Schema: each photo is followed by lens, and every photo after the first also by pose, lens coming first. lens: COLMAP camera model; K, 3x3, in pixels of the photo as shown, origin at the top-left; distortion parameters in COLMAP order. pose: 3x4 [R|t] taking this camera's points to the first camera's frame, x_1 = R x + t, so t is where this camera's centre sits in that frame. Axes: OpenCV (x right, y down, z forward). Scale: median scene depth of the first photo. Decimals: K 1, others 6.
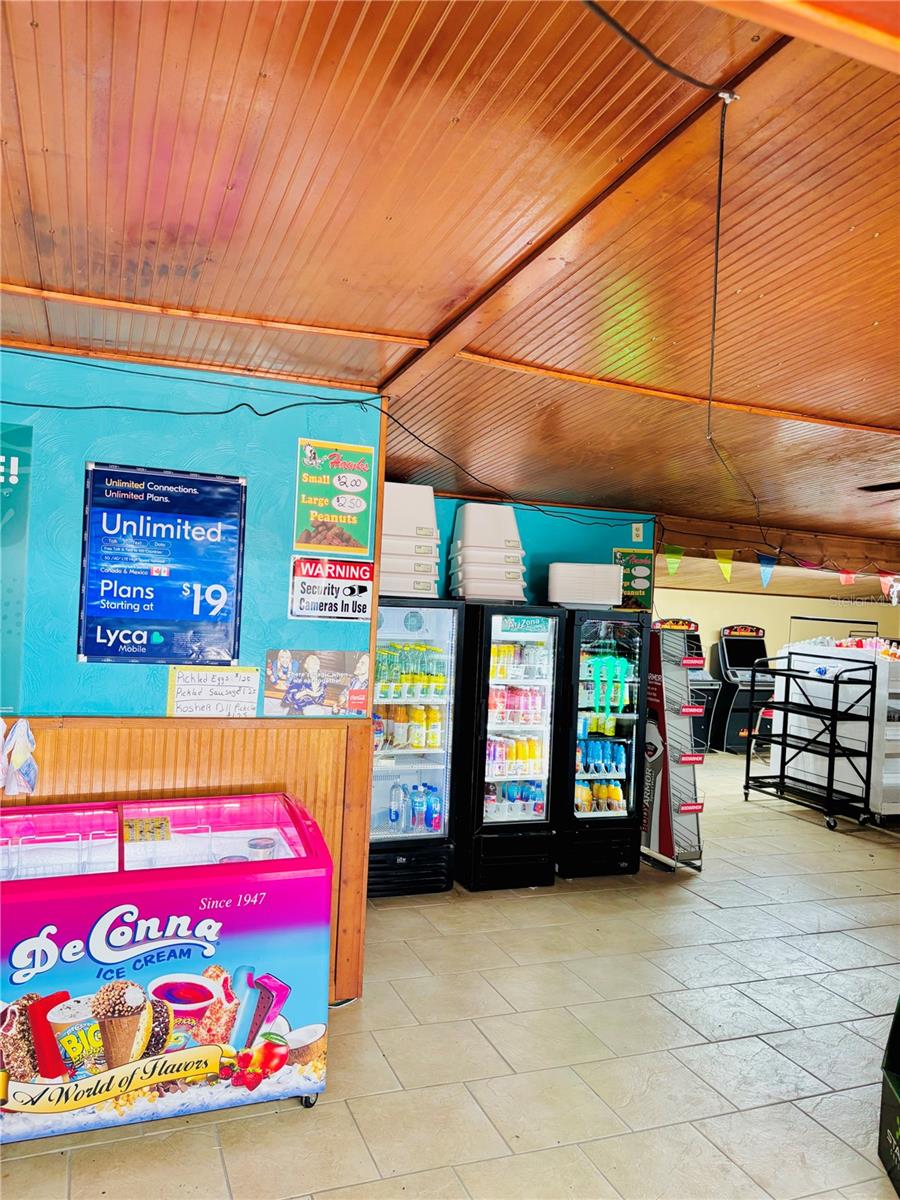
lens RADIAL K [[907.6, 0, 448.7], [0, 907.6, 604.9], [0, 0, 1]] dist [0.047690, -0.058102]
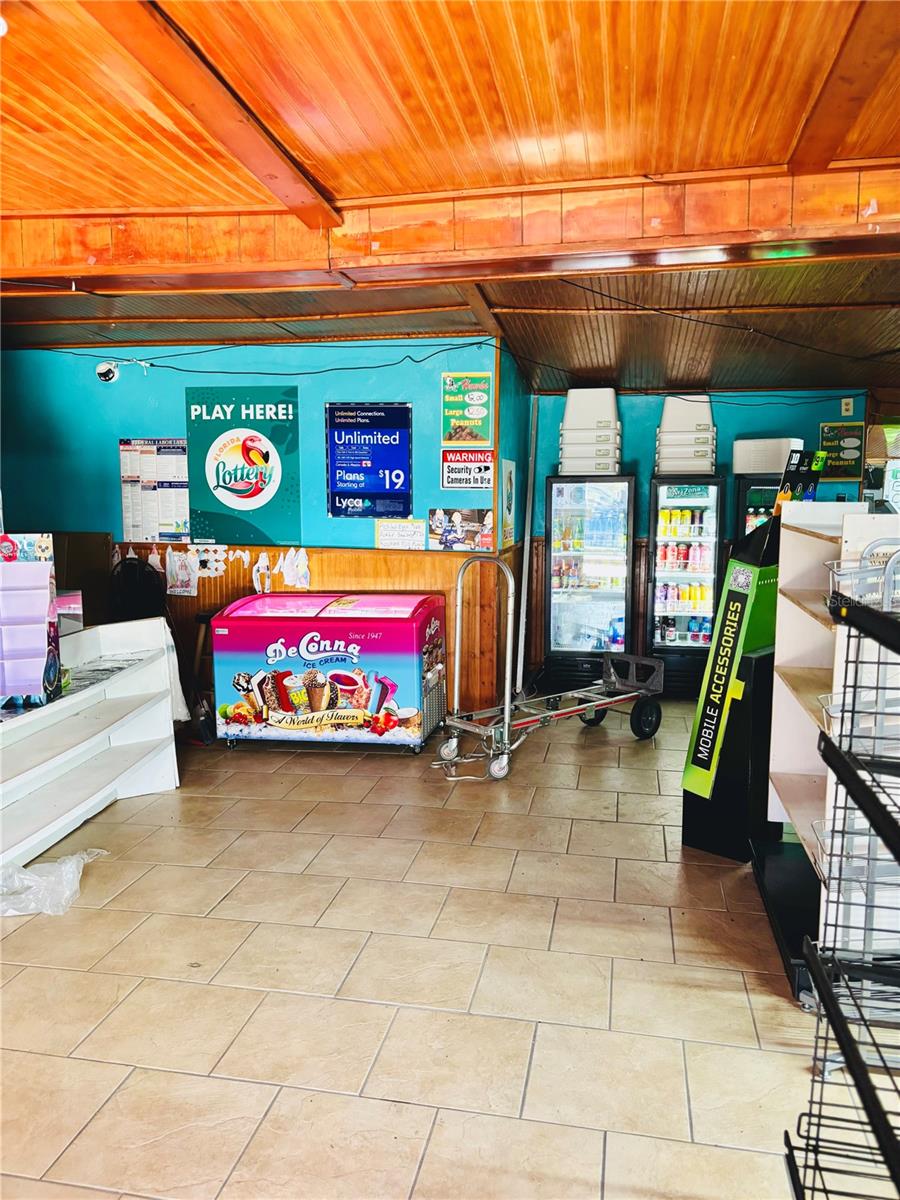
lens RADIAL K [[892.9, 0, 427.6], [0, 892.9, 612.2], [0, 0, 1]] dist [0.083091, -0.179465]
pose [[0.851719, 0.025946, -0.523356, 0.676044], [0.033114, 0.994112, 0.103175, 0.071732], [0.522951, -0.105206, 0.845845, -0.395686]]
